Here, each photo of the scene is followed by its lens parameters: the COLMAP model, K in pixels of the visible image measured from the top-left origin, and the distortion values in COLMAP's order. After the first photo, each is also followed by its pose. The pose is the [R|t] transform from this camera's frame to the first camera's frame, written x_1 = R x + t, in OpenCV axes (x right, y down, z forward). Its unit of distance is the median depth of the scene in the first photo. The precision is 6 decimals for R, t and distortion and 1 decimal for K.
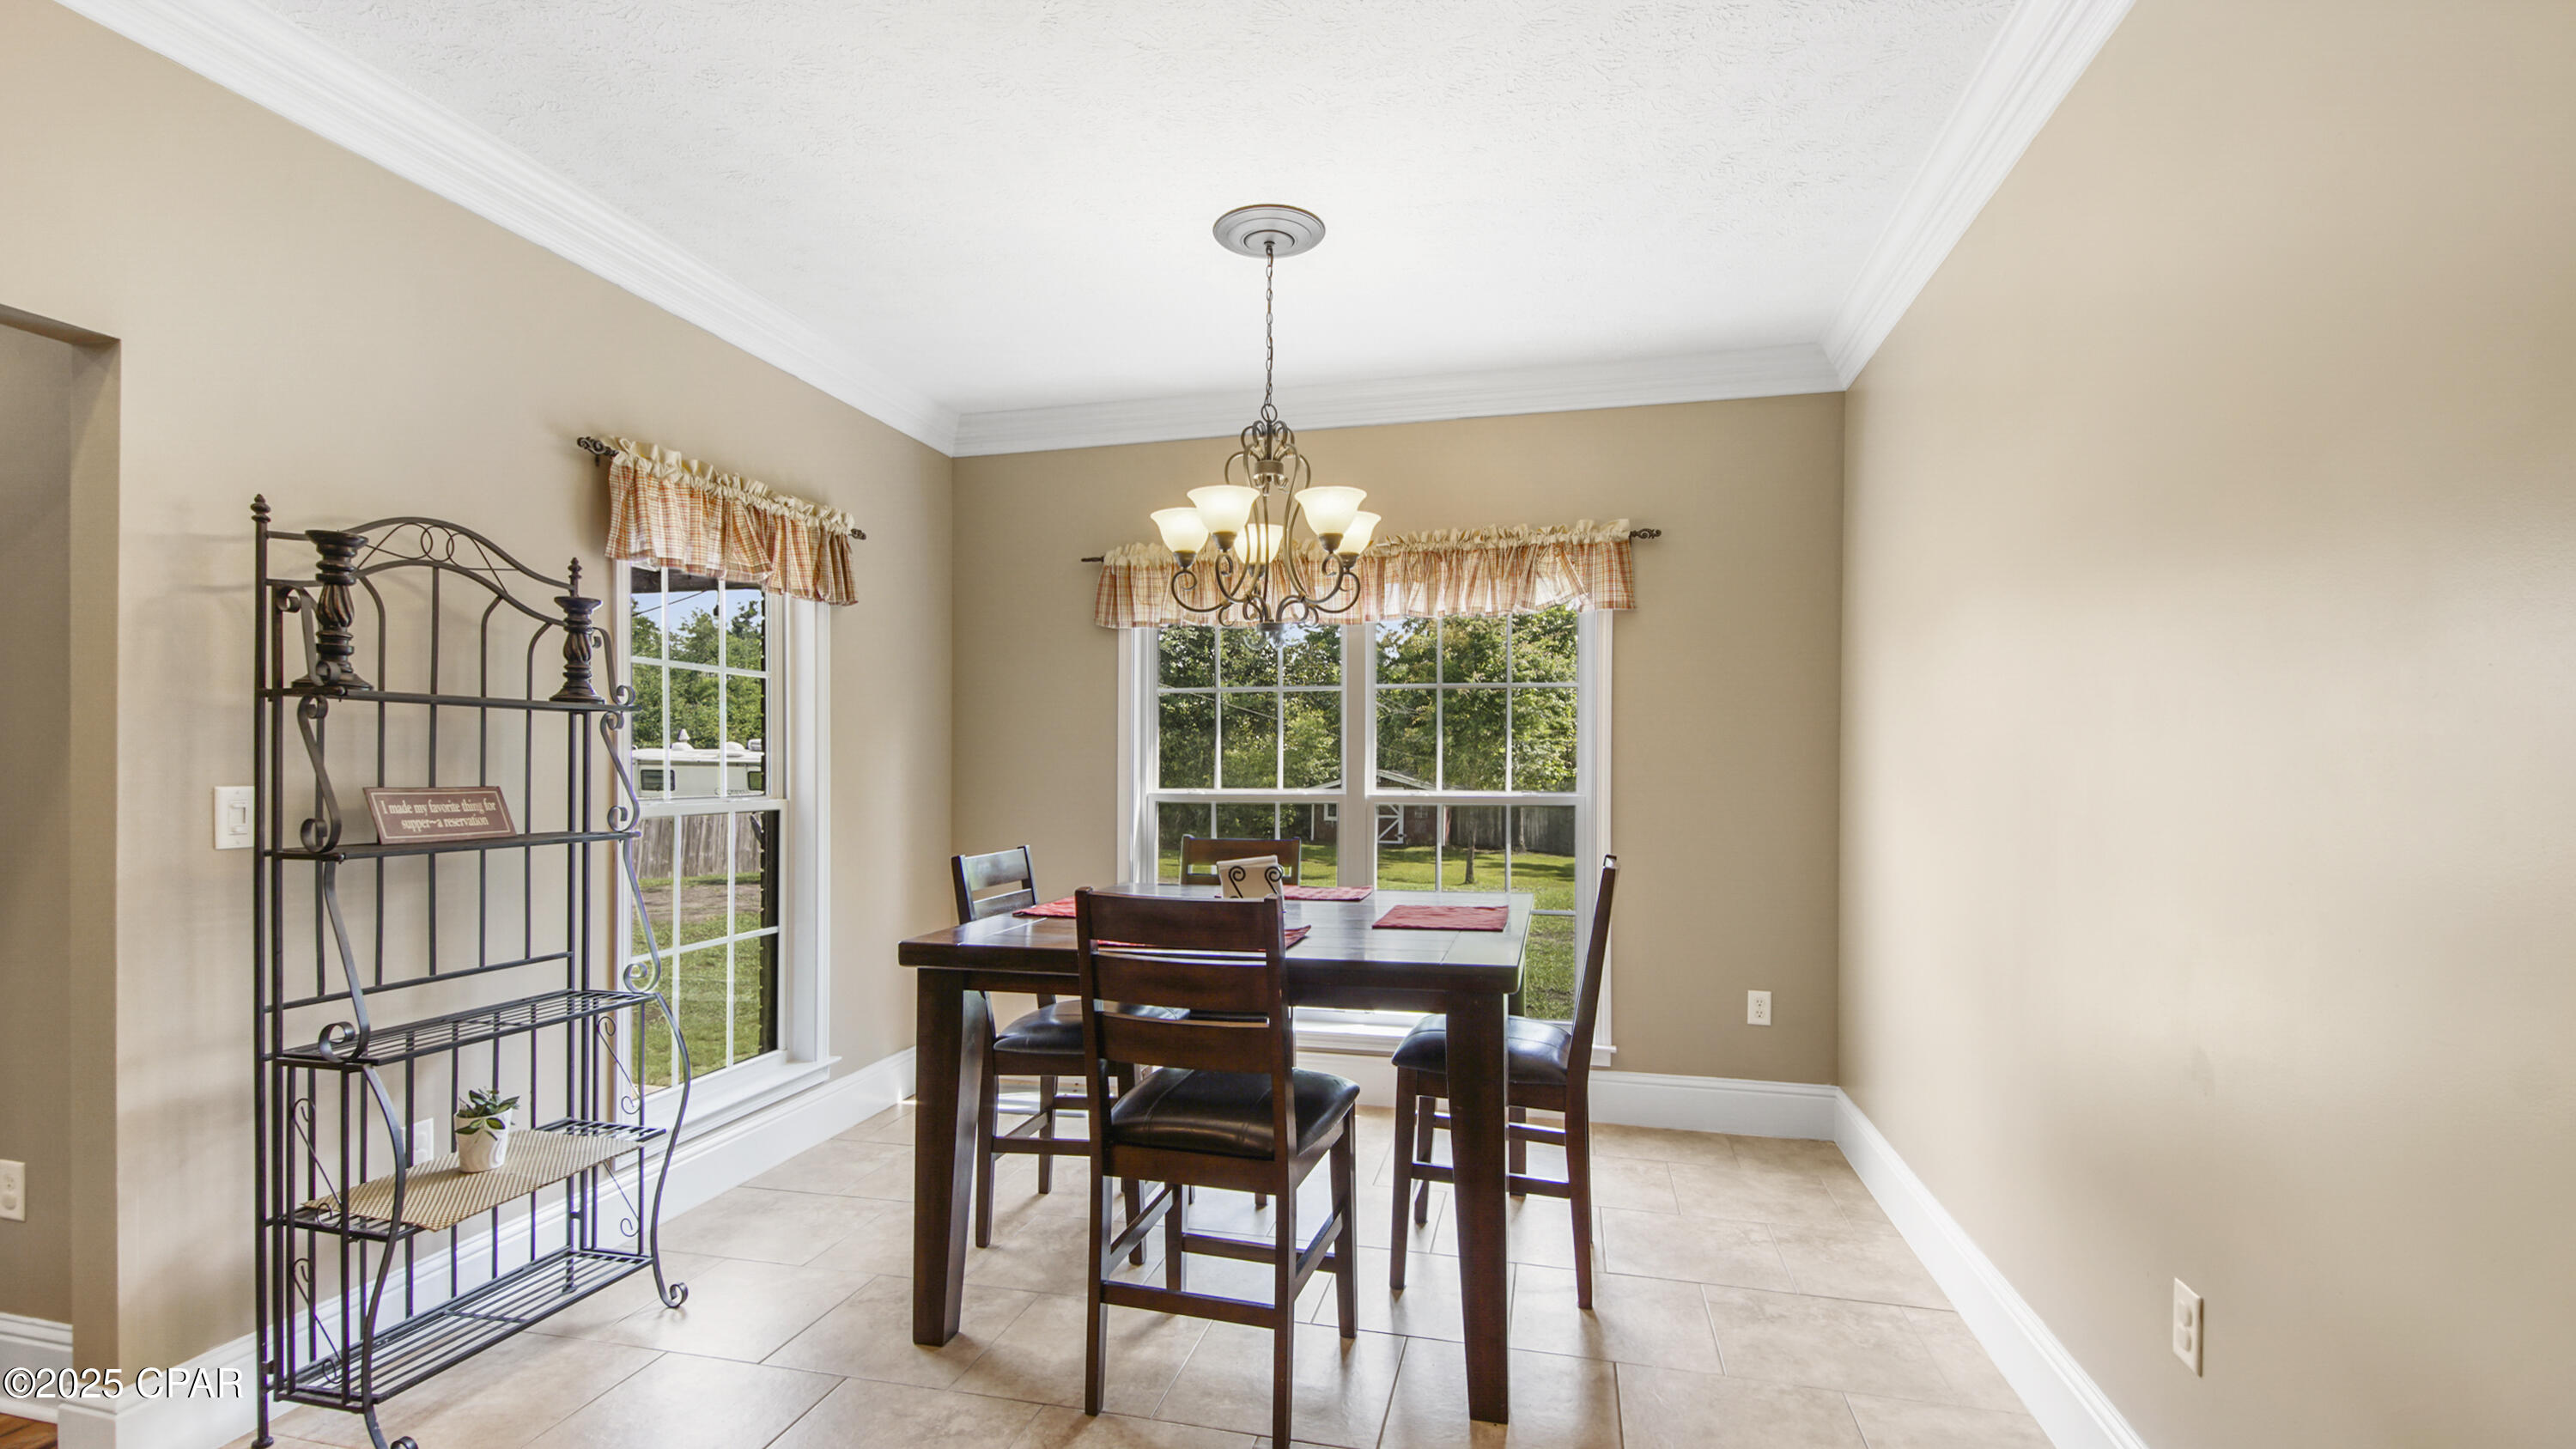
lens RADIAL K [[1153.3, 0, 1273.0], [0, 1153.3, 778.4], [0, 0, 1]] dist [-0.003098, -0.005433]
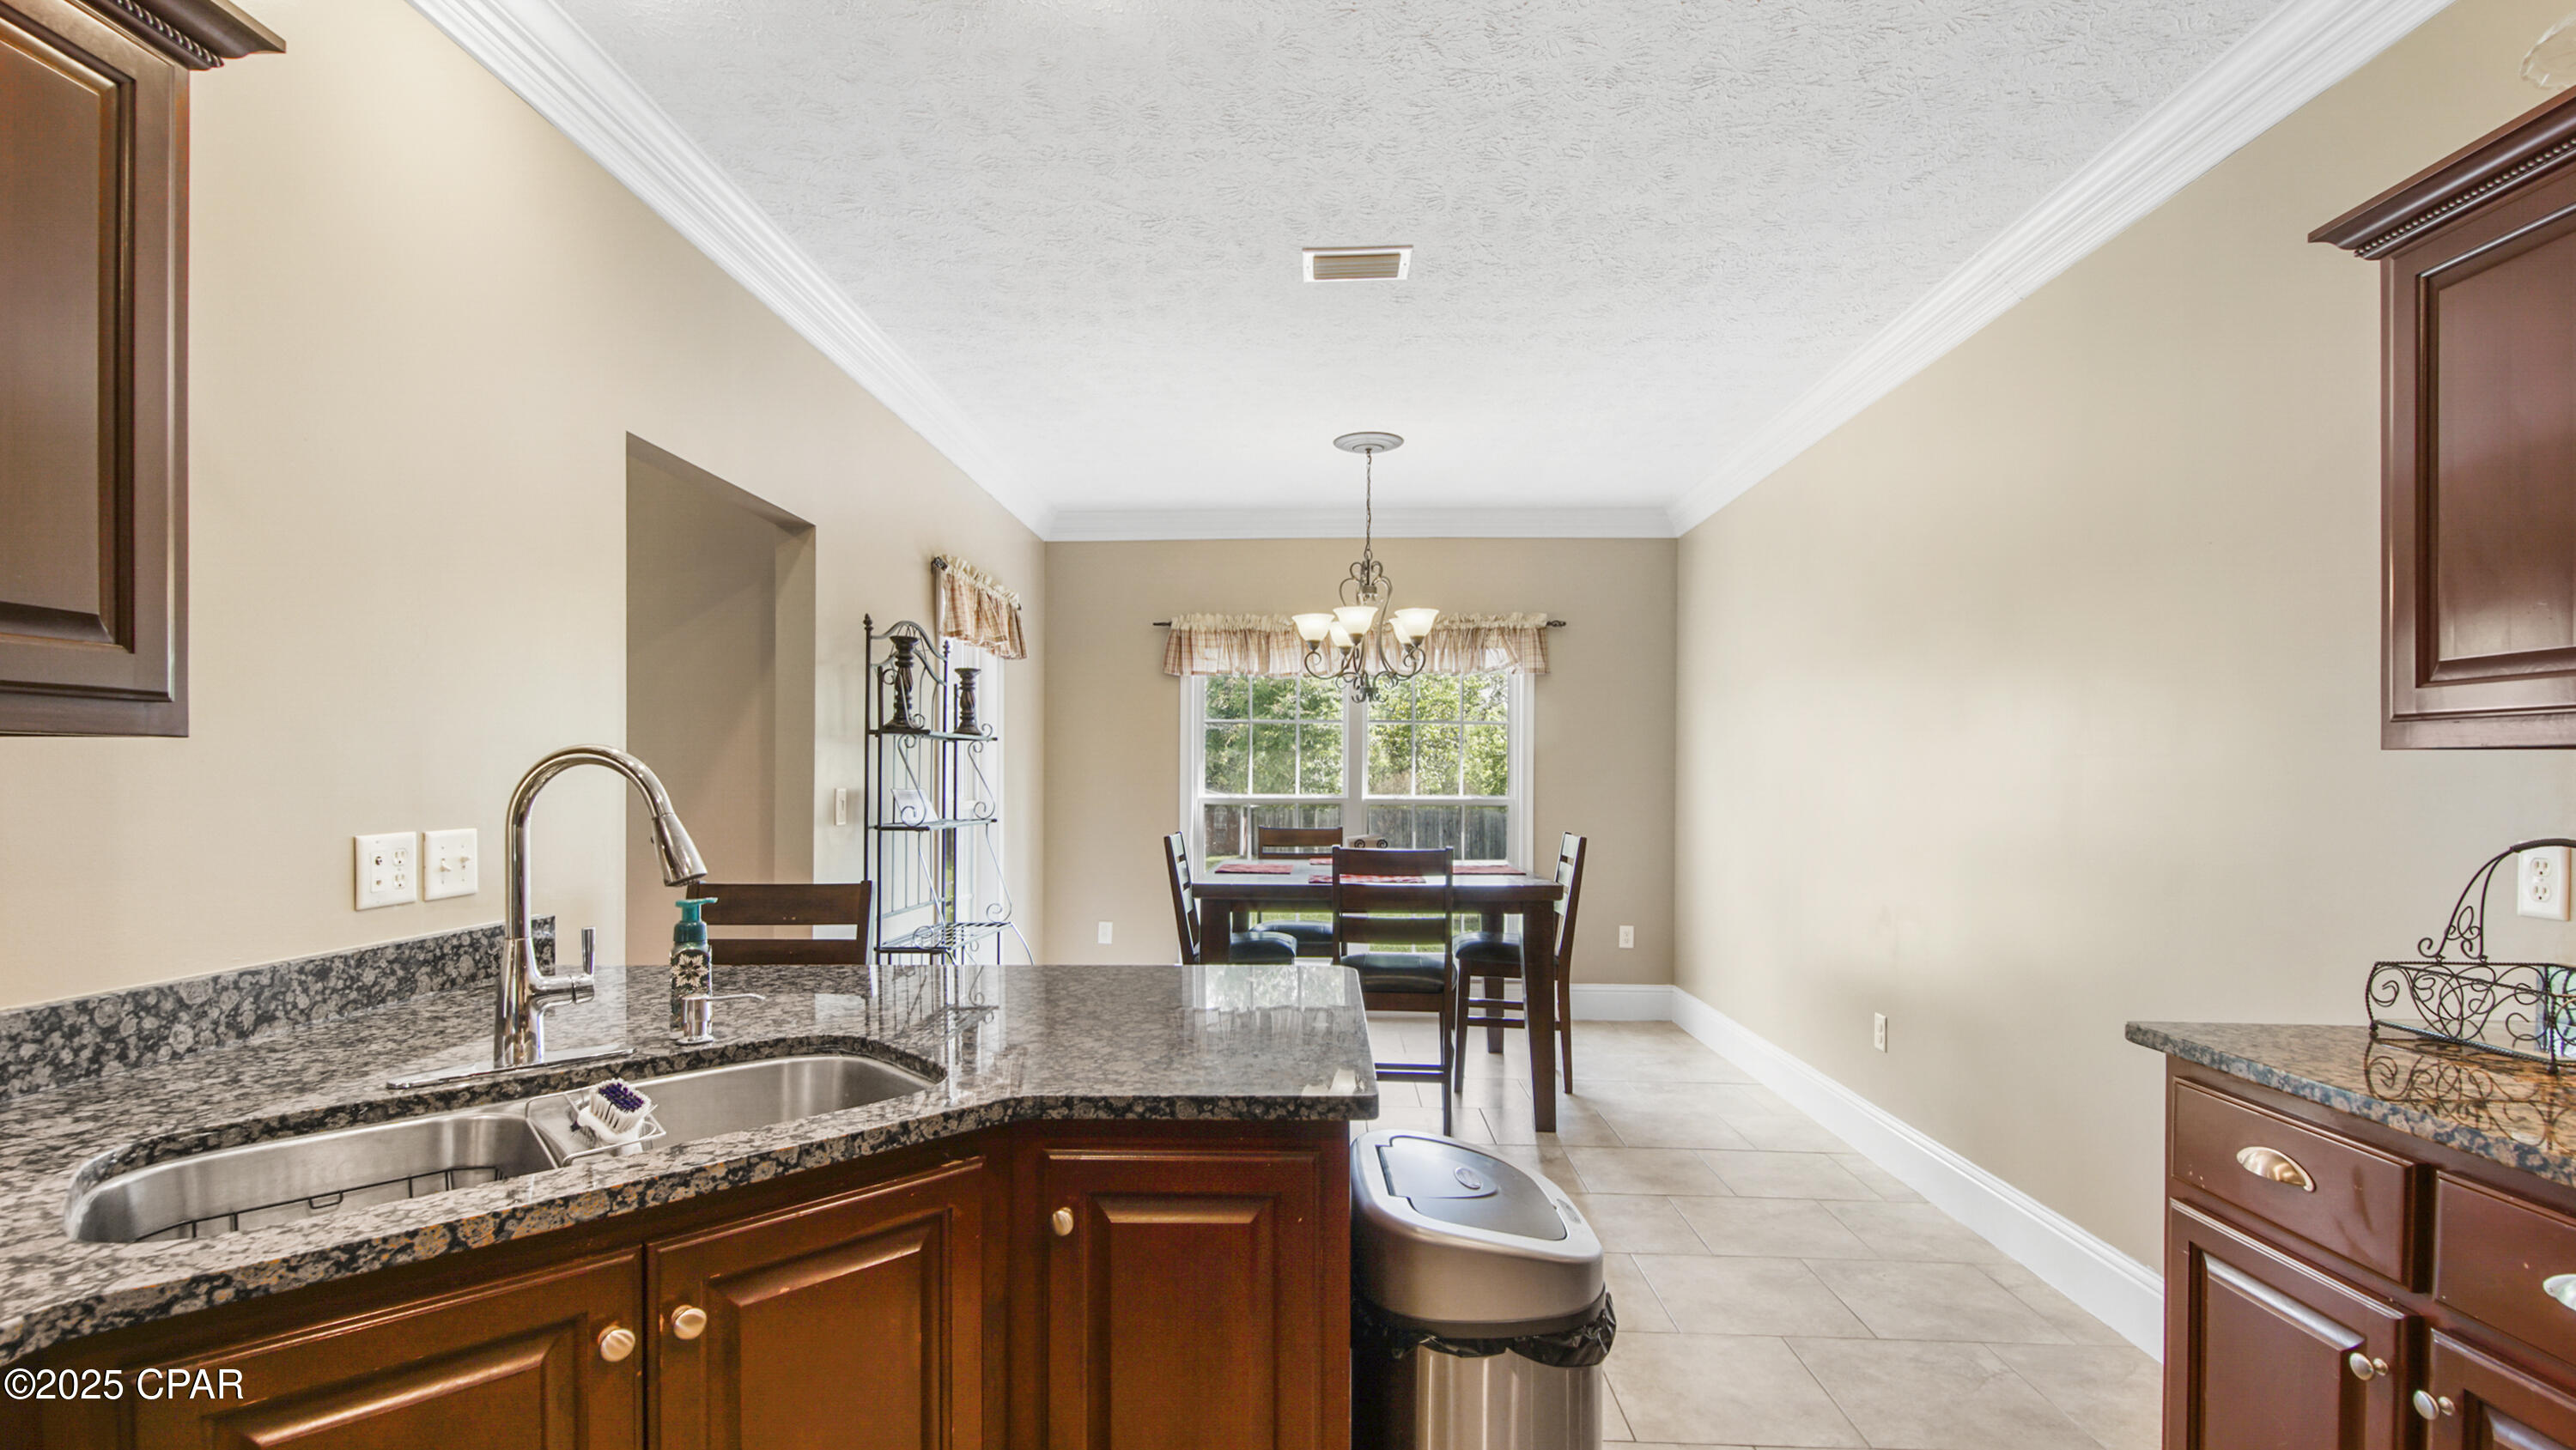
lens RADIAL K [[1153.0, 0, 1278.8], [0, 1153.0, 775.6], [0, 0, 1]] dist [-0.003098, -0.005433]
pose [[0.979642, 0.003688, 0.200720, -0.334557], [-0.001334, 0.999929, -0.011861, 0.004781], [-0.200749, 0.011352, 0.979577, -0.403240]]
